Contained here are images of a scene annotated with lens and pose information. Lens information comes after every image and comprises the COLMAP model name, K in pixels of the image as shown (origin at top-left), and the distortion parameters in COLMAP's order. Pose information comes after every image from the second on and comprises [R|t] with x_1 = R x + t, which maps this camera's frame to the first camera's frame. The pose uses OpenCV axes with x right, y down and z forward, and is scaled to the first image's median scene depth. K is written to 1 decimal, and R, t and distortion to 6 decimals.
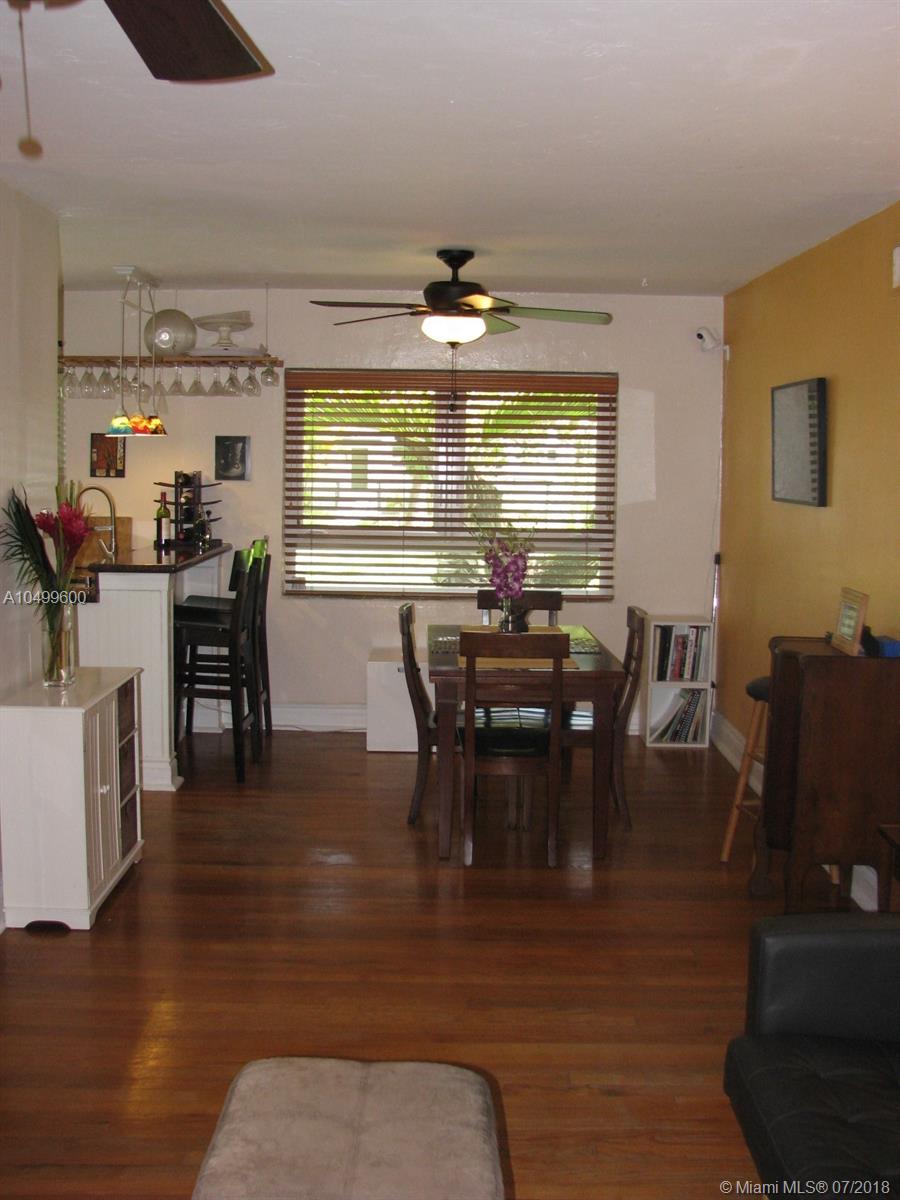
lens RADIAL K [[1255.7, 0, 449.8], [0, 1255.7, 600.4], [0, 0, 1]] dist [-0.129430, 0.000000]
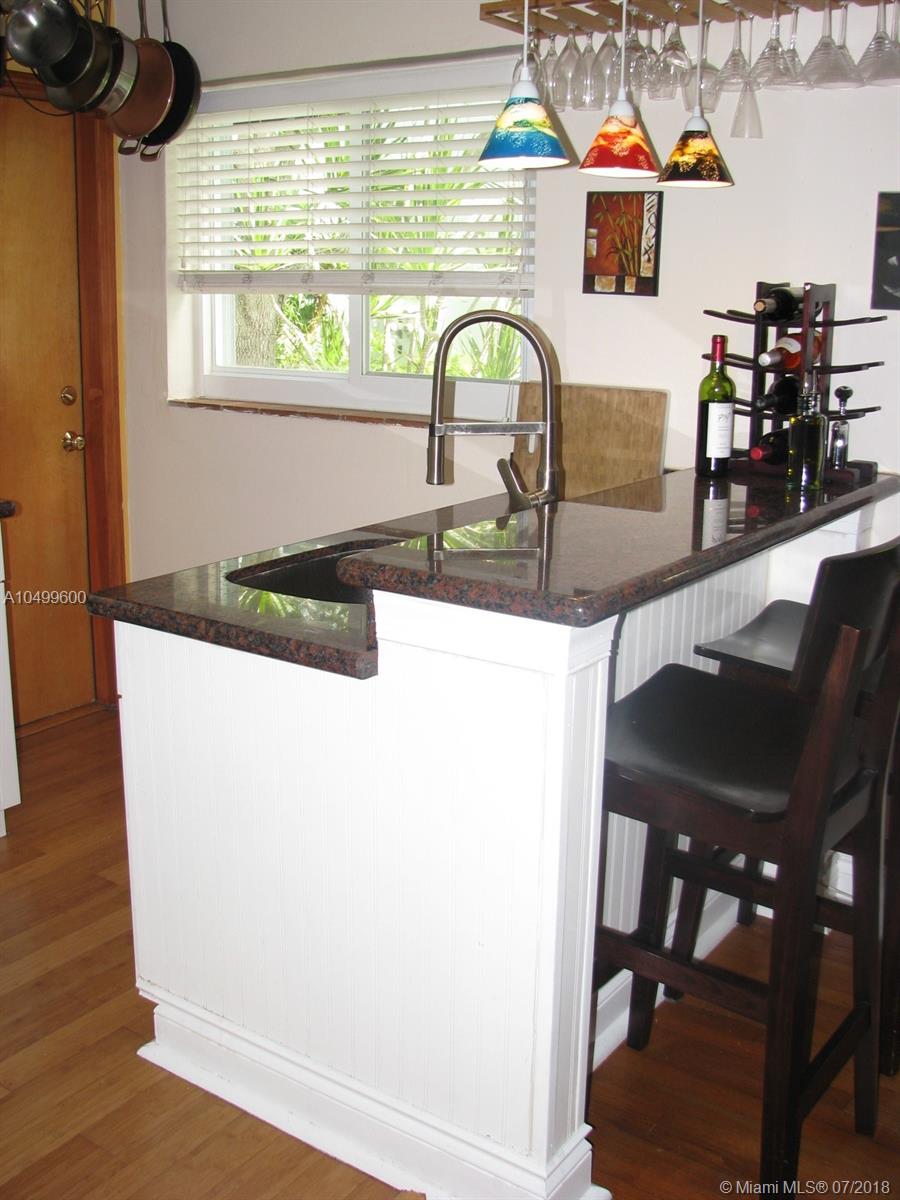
lens RADIAL K [[1255.7, 0, 447.1], [0, 1255.7, 600.3], [0, 0, 1]] dist [-0.129430, 0.000000]
pose [[0.811939, 0.138154, -0.567159, -0.068172], [-0.060522, 0.986277, 0.153604, -0.058534], [0.580597, -0.090392, 0.809158, 0.619142]]
